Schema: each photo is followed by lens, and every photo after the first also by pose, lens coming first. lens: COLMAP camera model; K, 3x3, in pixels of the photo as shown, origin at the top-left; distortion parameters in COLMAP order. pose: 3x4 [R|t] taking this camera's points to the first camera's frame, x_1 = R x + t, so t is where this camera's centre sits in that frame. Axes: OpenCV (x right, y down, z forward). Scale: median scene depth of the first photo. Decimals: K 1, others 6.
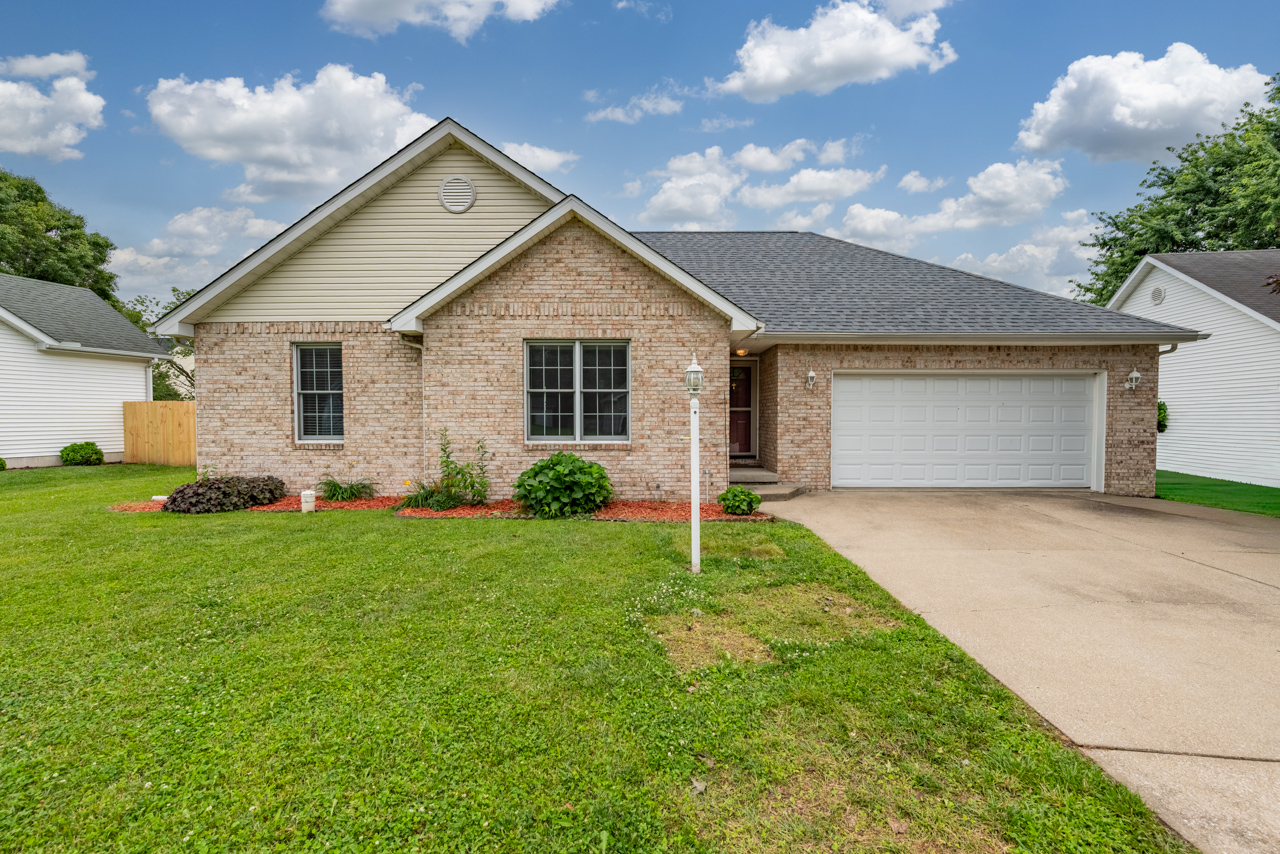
lens RADIAL K [[547.8, 0, 645.0], [0, 547.8, 432.0], [0, 0, 1]] dist [-0.000040, -0.000220]
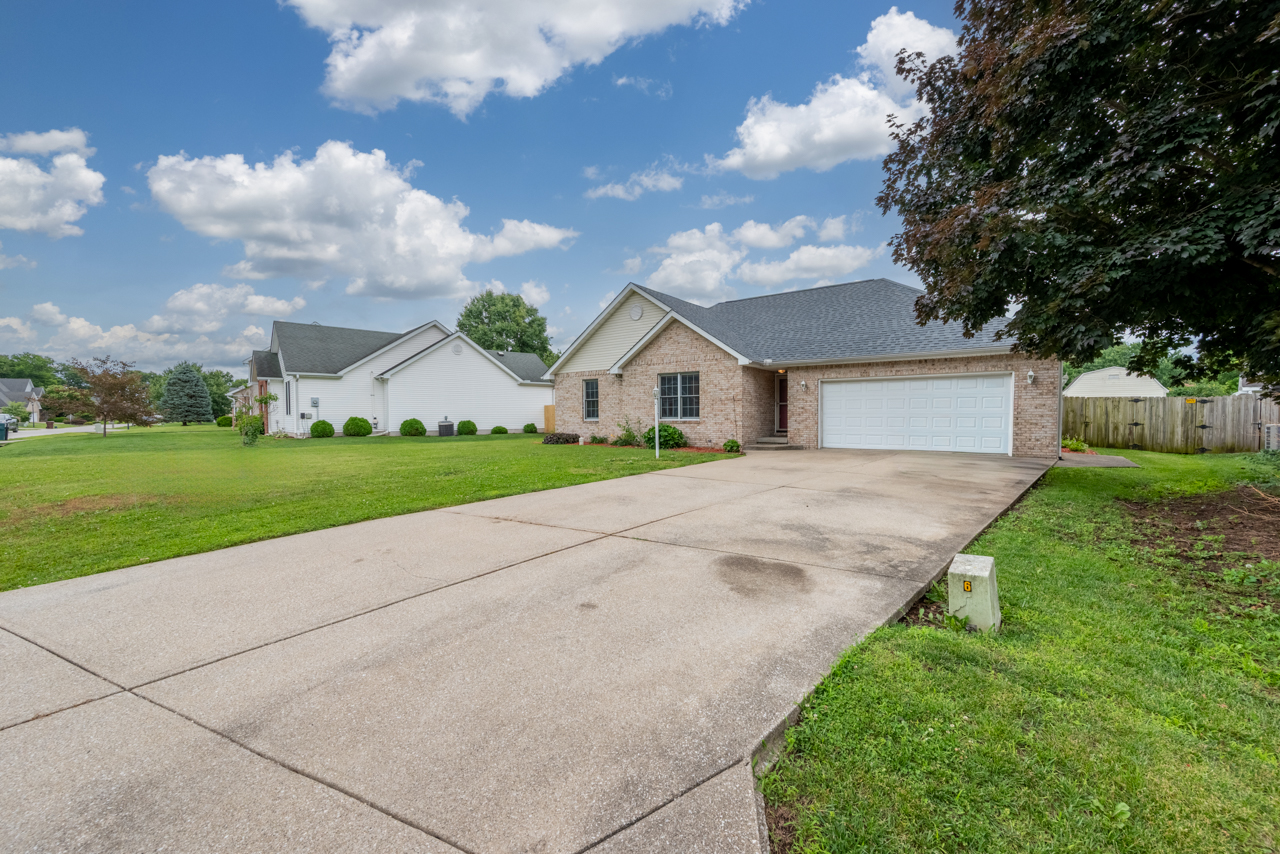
lens RADIAL K [[517.8, 0, 640.0], [0, 517.8, 427.0], [0, 0, 1]] dist [-0.000297, -0.000232]
pose [[0.809636, 0.007537, -0.586884, 0.935246], [-0.011606, 0.999928, -0.003169, 0.054240], [0.586818, 0.009377, 0.809665, -0.736747]]
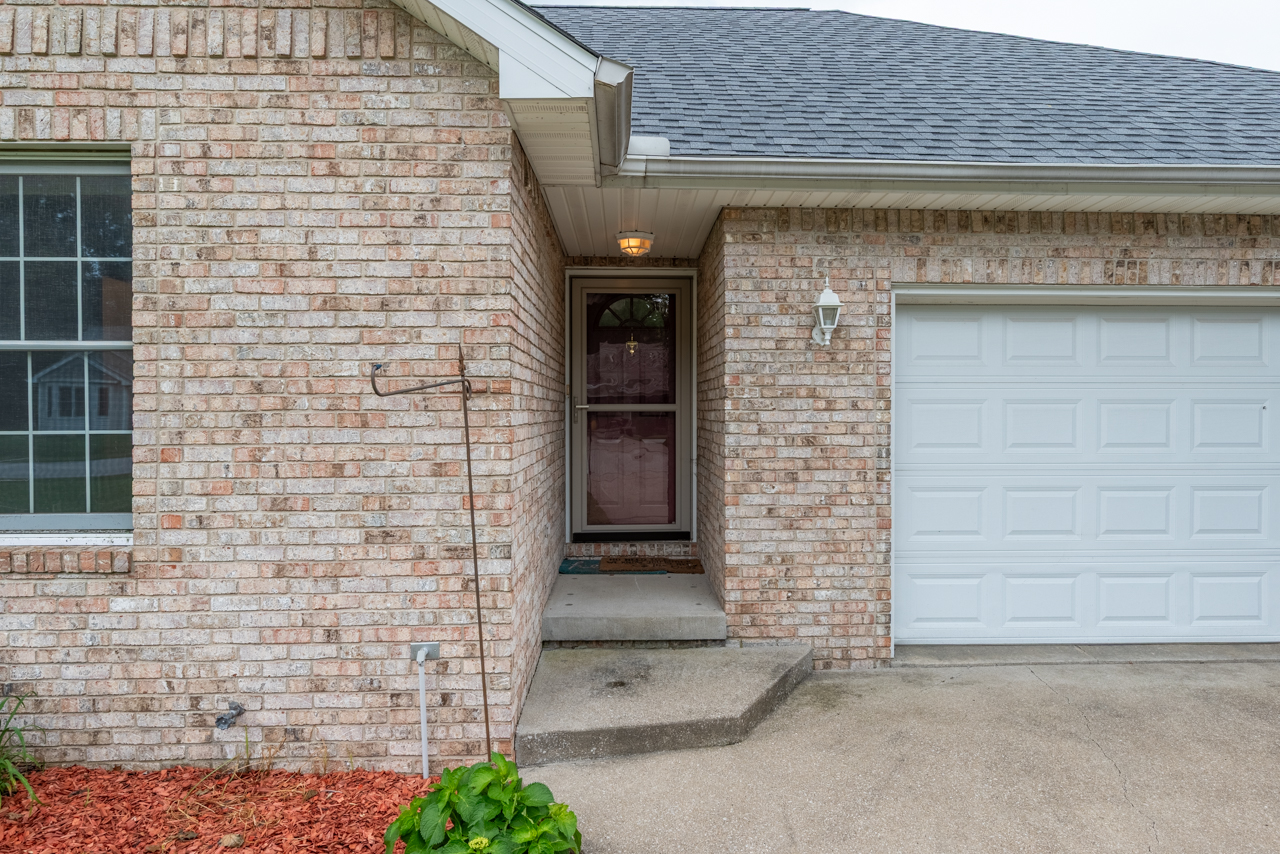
lens RADIAL K [[774.8, 0, 646.4], [0, 774.8, 417.5], [0, 0, 1]] dist [-0.001345, -0.000436]
pose [[0.999562, -0.001679, 0.029530, 0.200936], [0.002235, 0.999821, -0.018806, -0.031913], [-0.029493, 0.018864, 0.999387, 0.603413]]
